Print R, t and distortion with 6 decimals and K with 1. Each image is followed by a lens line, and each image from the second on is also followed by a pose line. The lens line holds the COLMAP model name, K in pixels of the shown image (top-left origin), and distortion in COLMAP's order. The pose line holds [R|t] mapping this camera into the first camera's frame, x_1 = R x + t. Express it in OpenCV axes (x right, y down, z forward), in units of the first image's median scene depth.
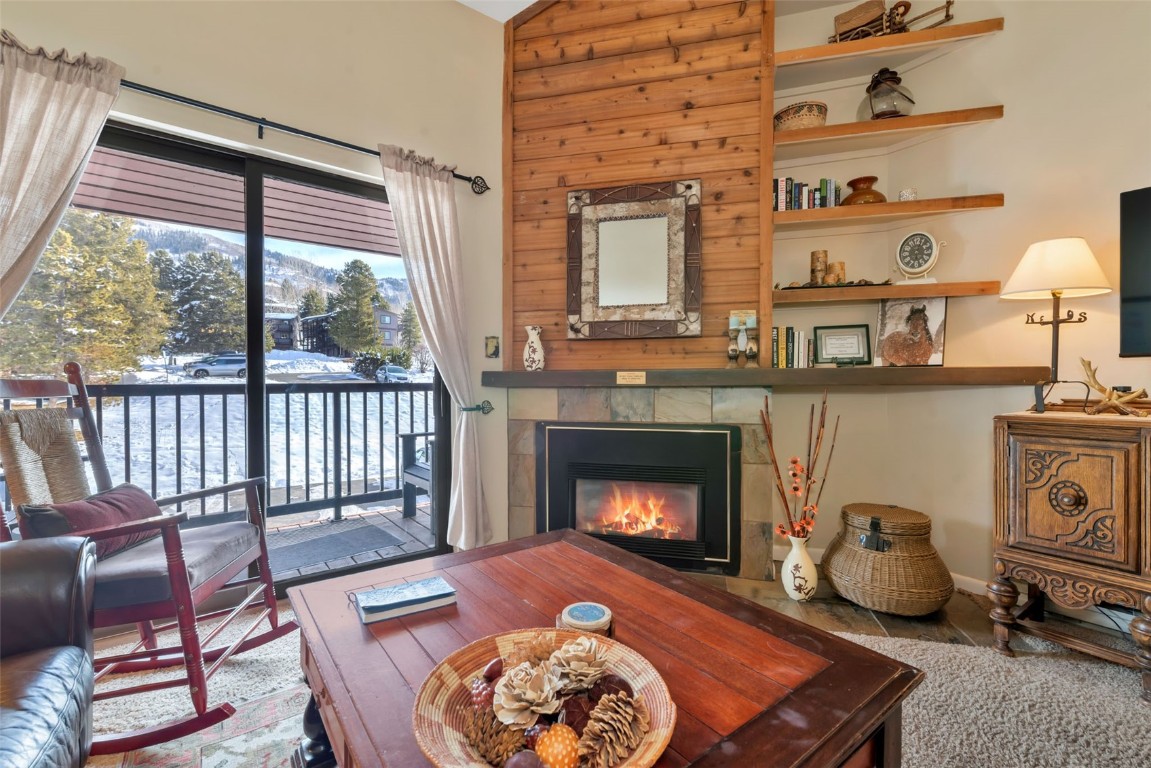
lens RADIAL K [[496.3, 0, 585.9], [0, 496.3, 384.1], [0, 0, 1]] dist [-0.001680, -0.000002]
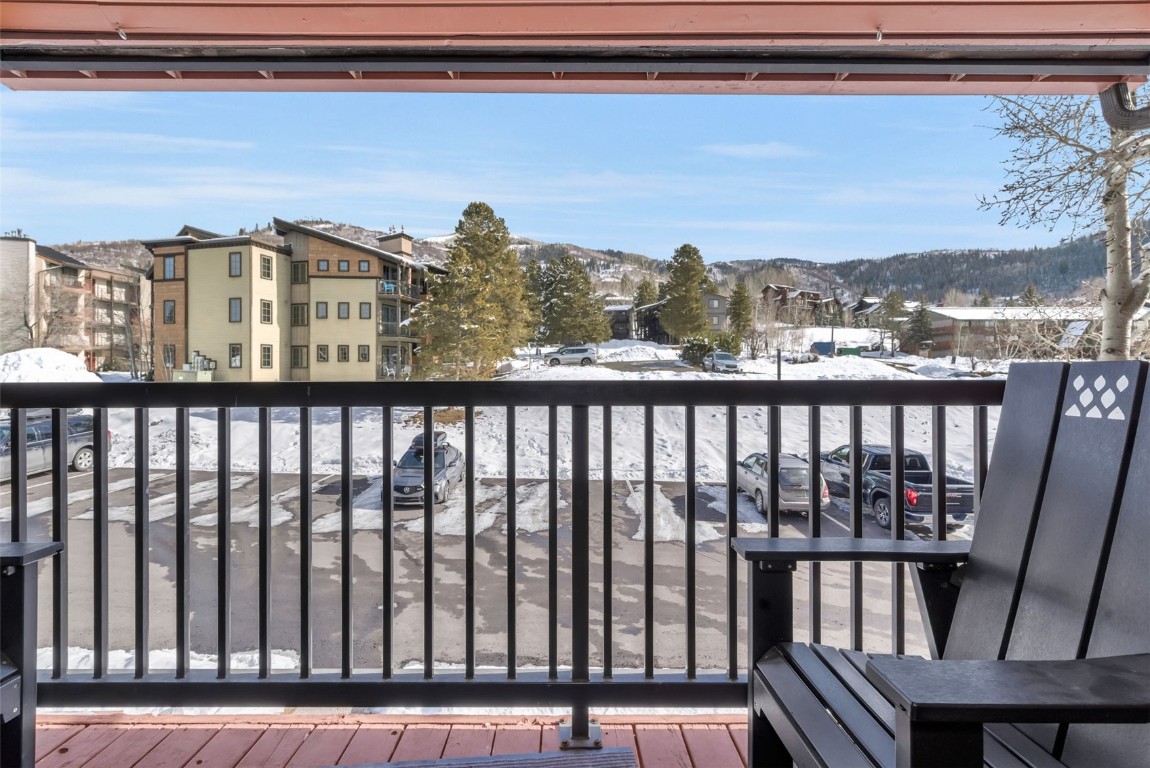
lens RADIAL K [[533.6, 0, 569.0], [0, 533.6, 373.0], [0, 0, 1]] dist [-0.000725, 0.000051]
pose [[0.797077, 0.005876, -0.603849, -0.043692], [-0.004801, 0.999983, 0.003393, -0.001592], [0.603858, 0.000195, 0.797092, 0.112104]]
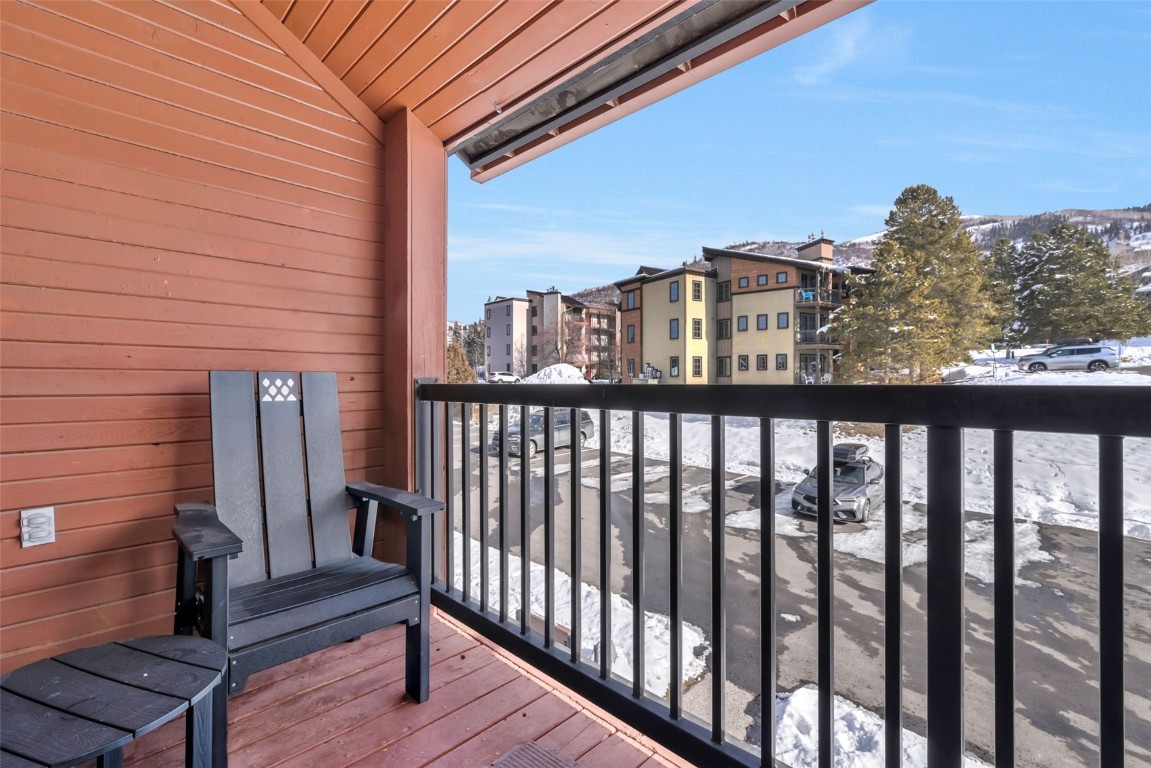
lens RADIAL K [[500.3, 0, 560.4], [0, 500.3, 380.9], [0, 0, 1]] dist [-0.000056, 0.000366]
pose [[0.129958, 0.006620, -0.991497, -0.049506], [-0.003227, 0.999975, 0.006254, -0.000799], [0.991514, 0.002387, 0.129976, 0.134890]]
